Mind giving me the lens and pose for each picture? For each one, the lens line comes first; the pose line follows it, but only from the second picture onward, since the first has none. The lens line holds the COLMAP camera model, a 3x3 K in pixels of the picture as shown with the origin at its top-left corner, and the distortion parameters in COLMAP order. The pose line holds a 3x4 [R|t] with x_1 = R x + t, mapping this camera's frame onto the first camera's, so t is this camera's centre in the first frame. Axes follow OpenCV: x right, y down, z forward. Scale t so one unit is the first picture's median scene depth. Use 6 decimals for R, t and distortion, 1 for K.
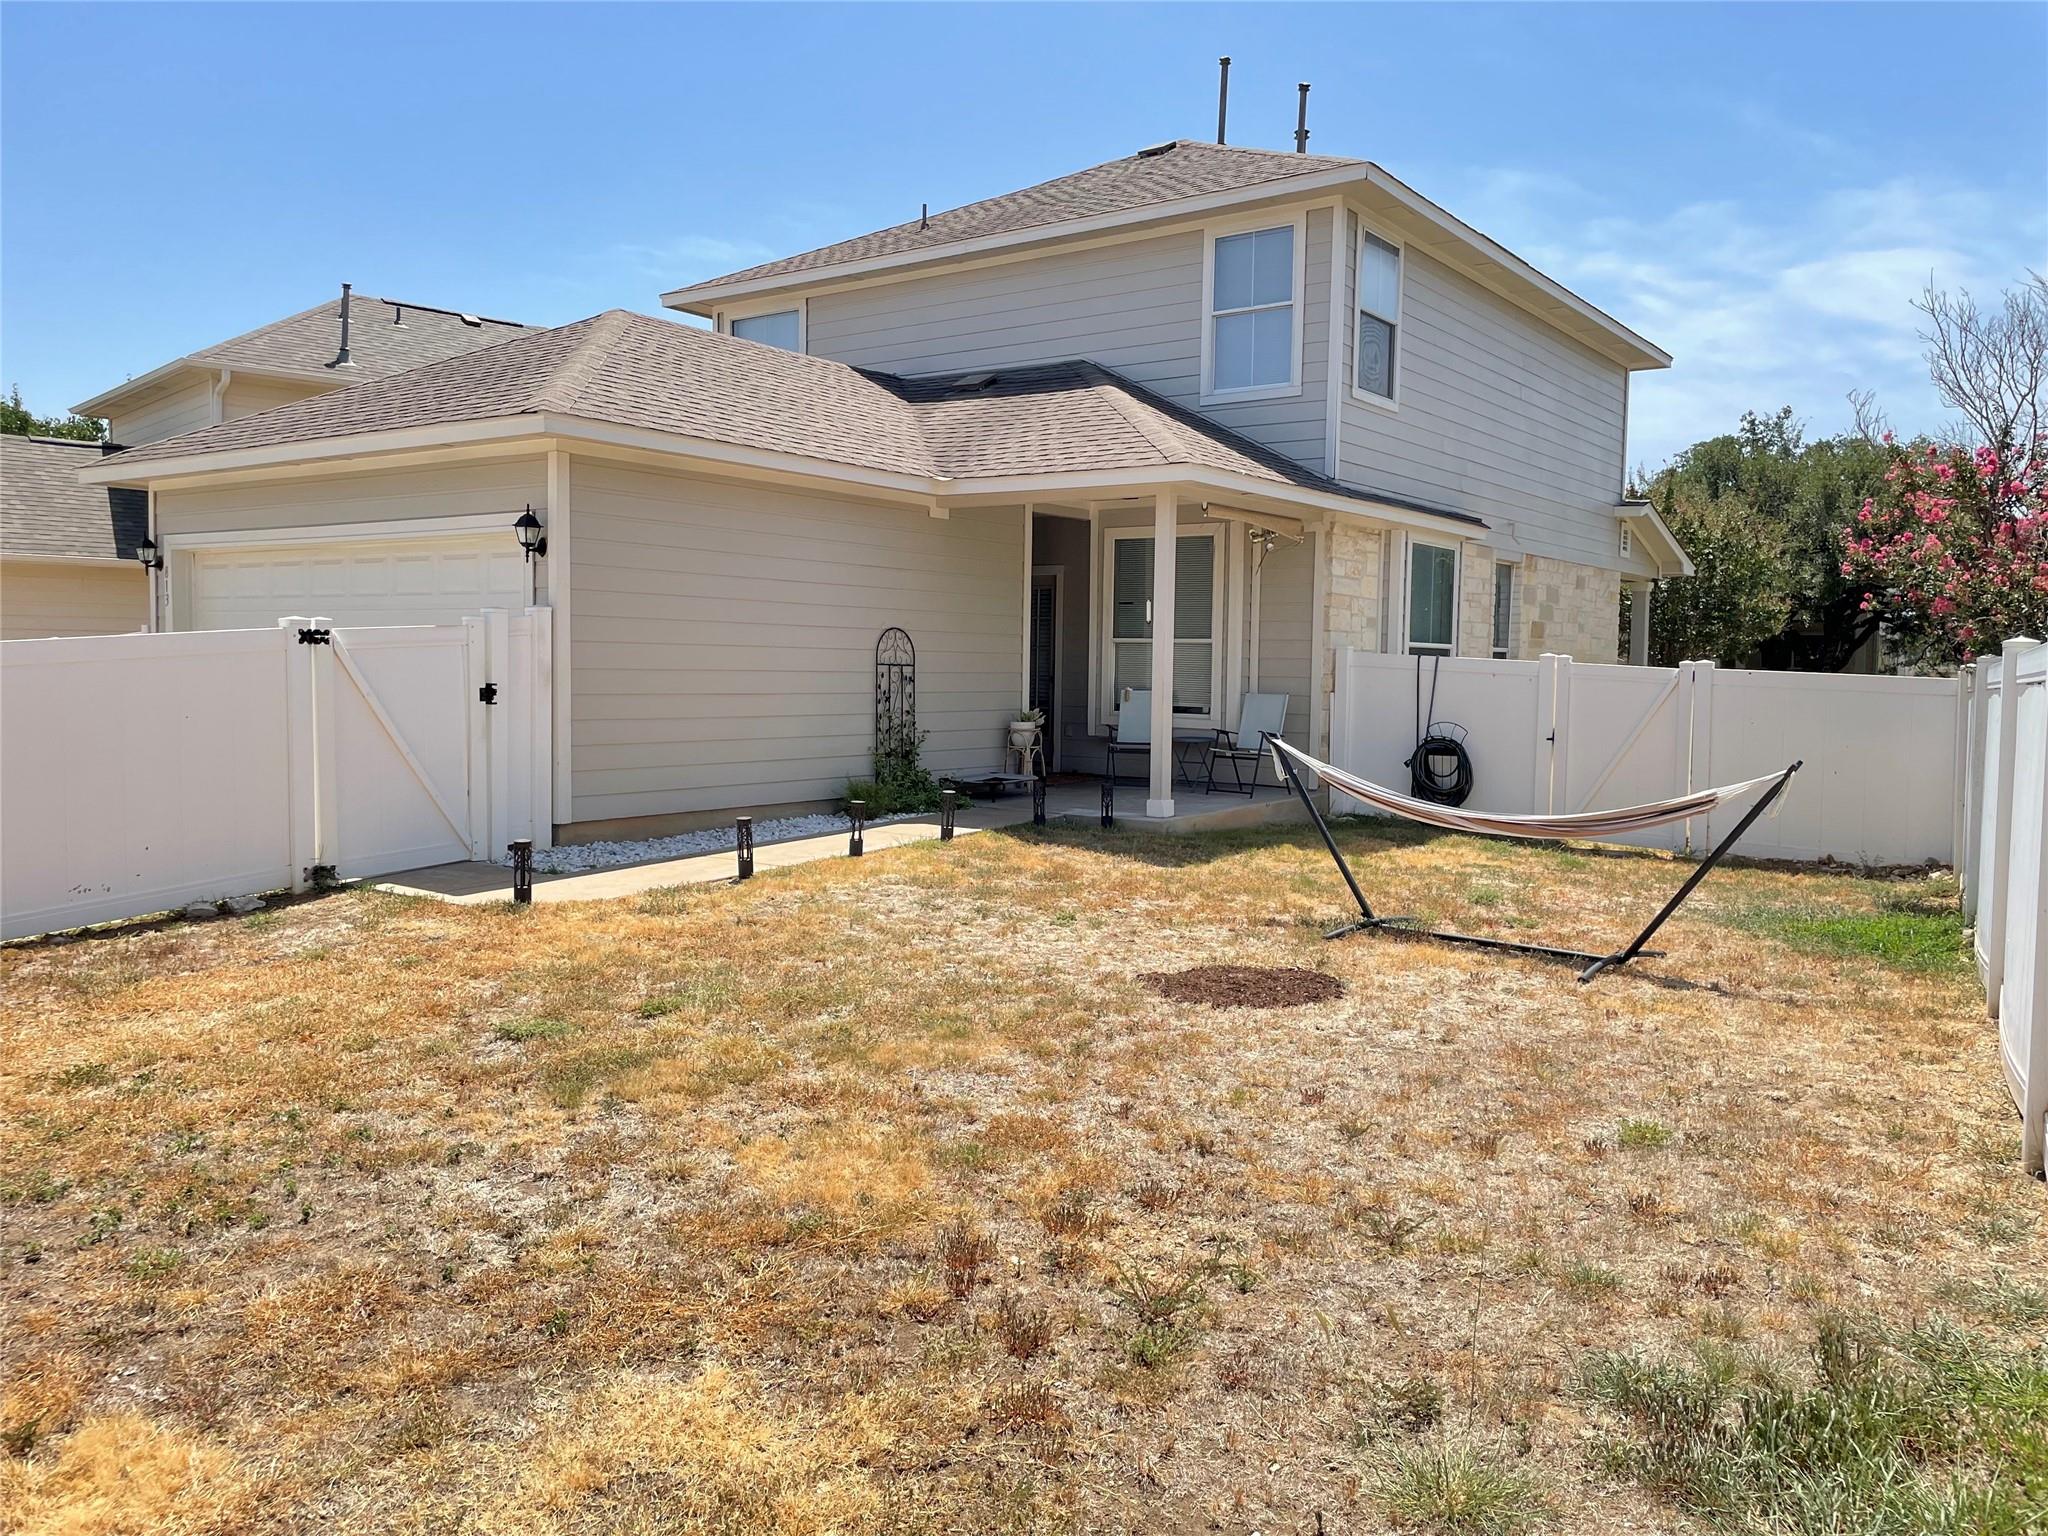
lens RADIAL K [[1548.8, 0, 1024.6], [0, 1548.8, 765.4], [0, 0, 1]] dist [0.081980, -0.092055]
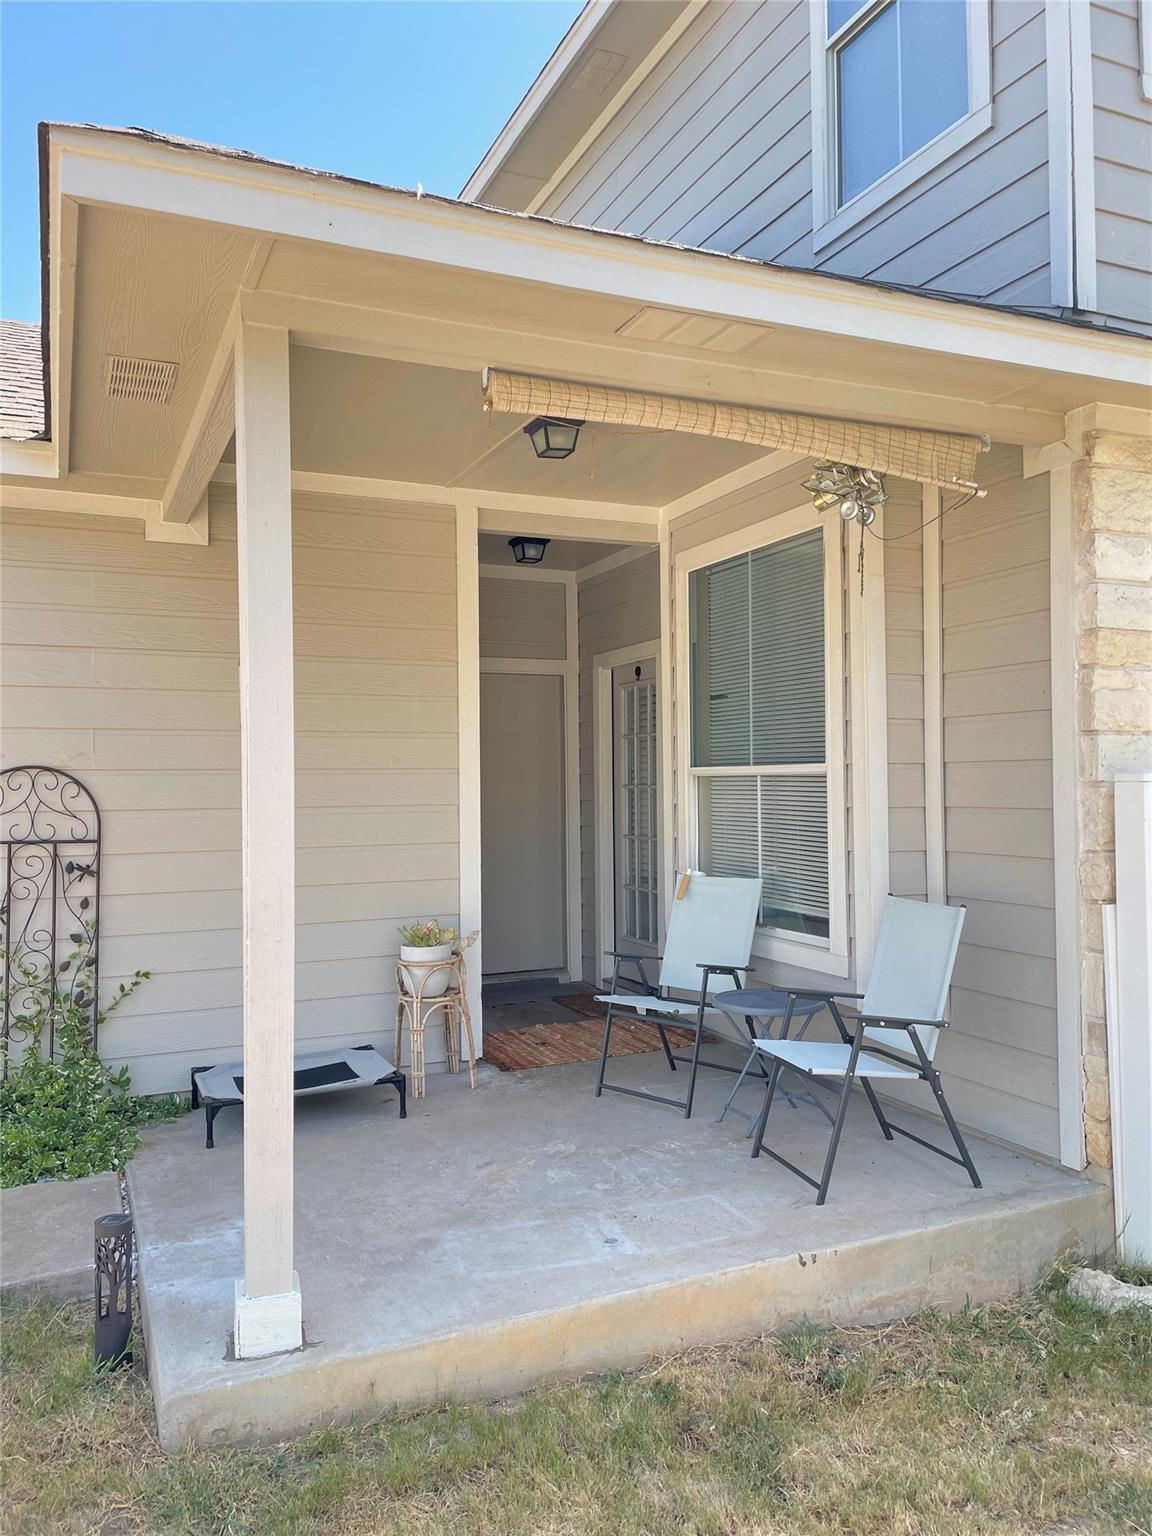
lens RADIAL K [[1161.6, 0, 575.7], [0, 1161.6, 764.8], [0, 0, 1]] dist [0.081980, -0.092055]
pose [[0.866164, -0.032251, -0.498718, 0.227913], [-0.009129, 0.996728, -0.080311, -0.056261], [0.499676, 0.074115, 0.863036, 0.706507]]
